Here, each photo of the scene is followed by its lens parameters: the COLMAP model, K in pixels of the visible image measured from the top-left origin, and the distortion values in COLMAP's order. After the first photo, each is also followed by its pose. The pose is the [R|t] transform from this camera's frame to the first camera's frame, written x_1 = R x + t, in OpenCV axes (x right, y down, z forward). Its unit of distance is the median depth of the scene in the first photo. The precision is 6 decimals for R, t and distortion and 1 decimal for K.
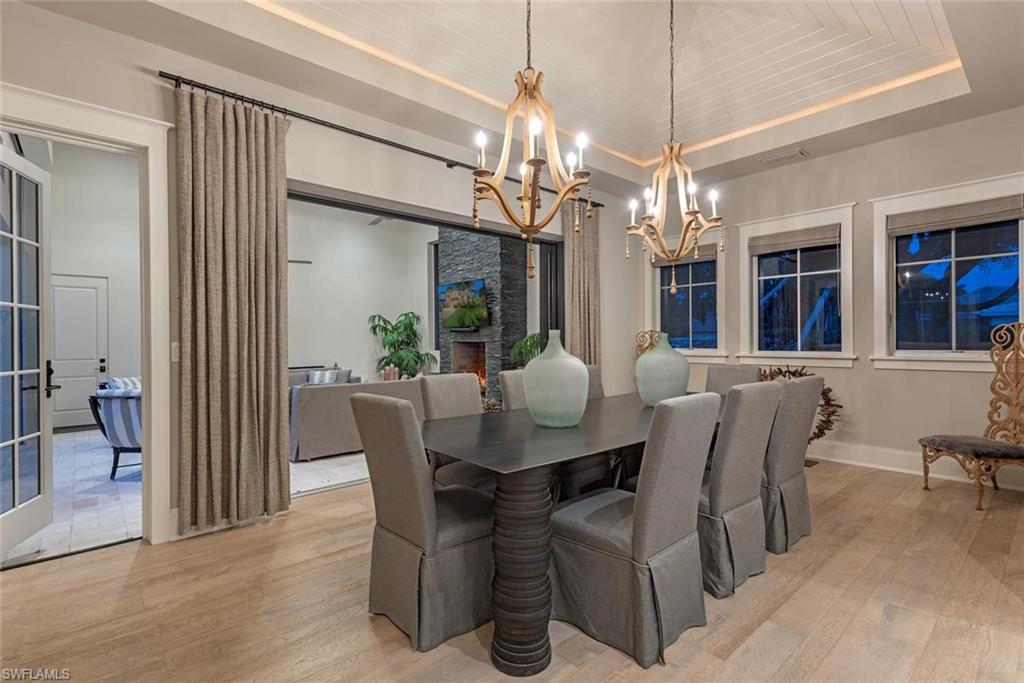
lens RADIAL K [[490.9, 0, 514.0], [0, 490.9, 342.3], [0, 0, 1]] dist [0.007176, 0.000519]
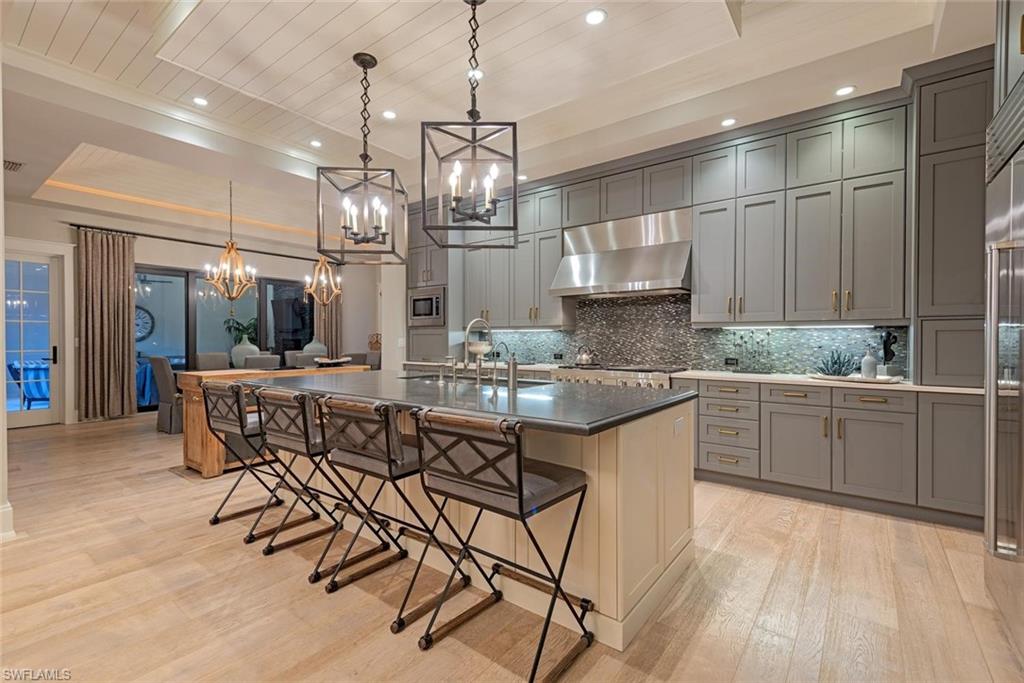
lens RADIAL K [[464.2, 0, 508.5], [0, 464.2, 343.1], [0, 0, 1]] dist [0.012687, -0.000267]
pose [[0.984148, 0.006441, 0.177234, 0.874992], [-0.007674, 0.999951, 0.006272, -0.006460], [-0.177185, -0.007533, 0.984149, -1.458652]]
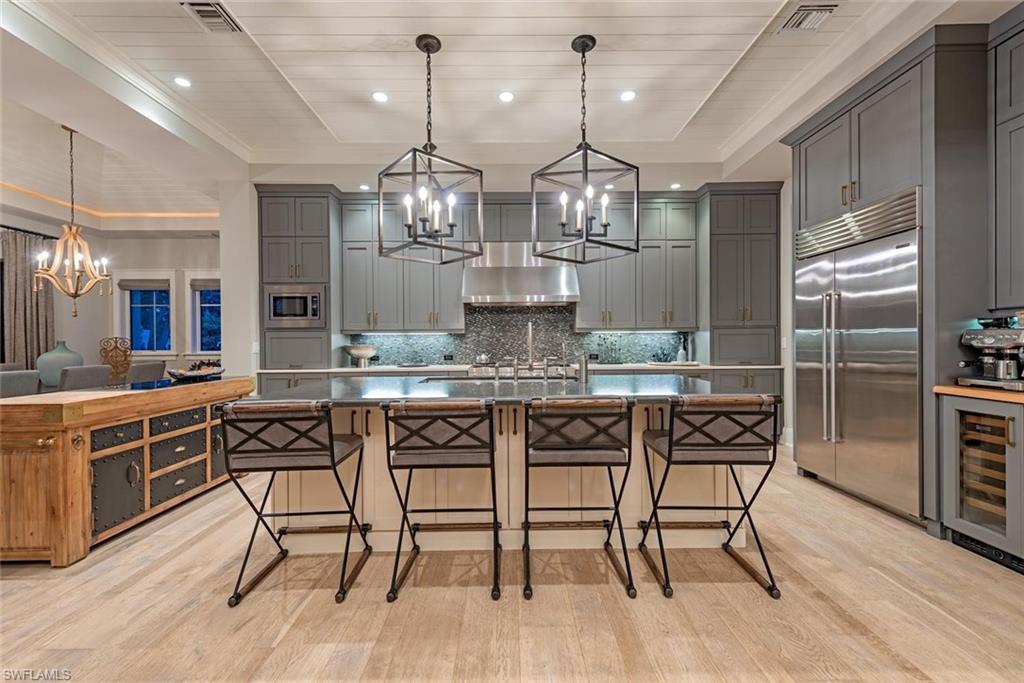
lens RADIAL K [[421.0, 0, 512.1], [0, 421.0, 344.3], [0, 0, 1]] dist [0.010282, -0.000105]
pose [[0.662092, -0.002913, 0.749417, 0.240809], [0.004382, 0.999990, 0.000016, -0.000062], [-0.749410, 0.003273, 0.662098, -1.111553]]
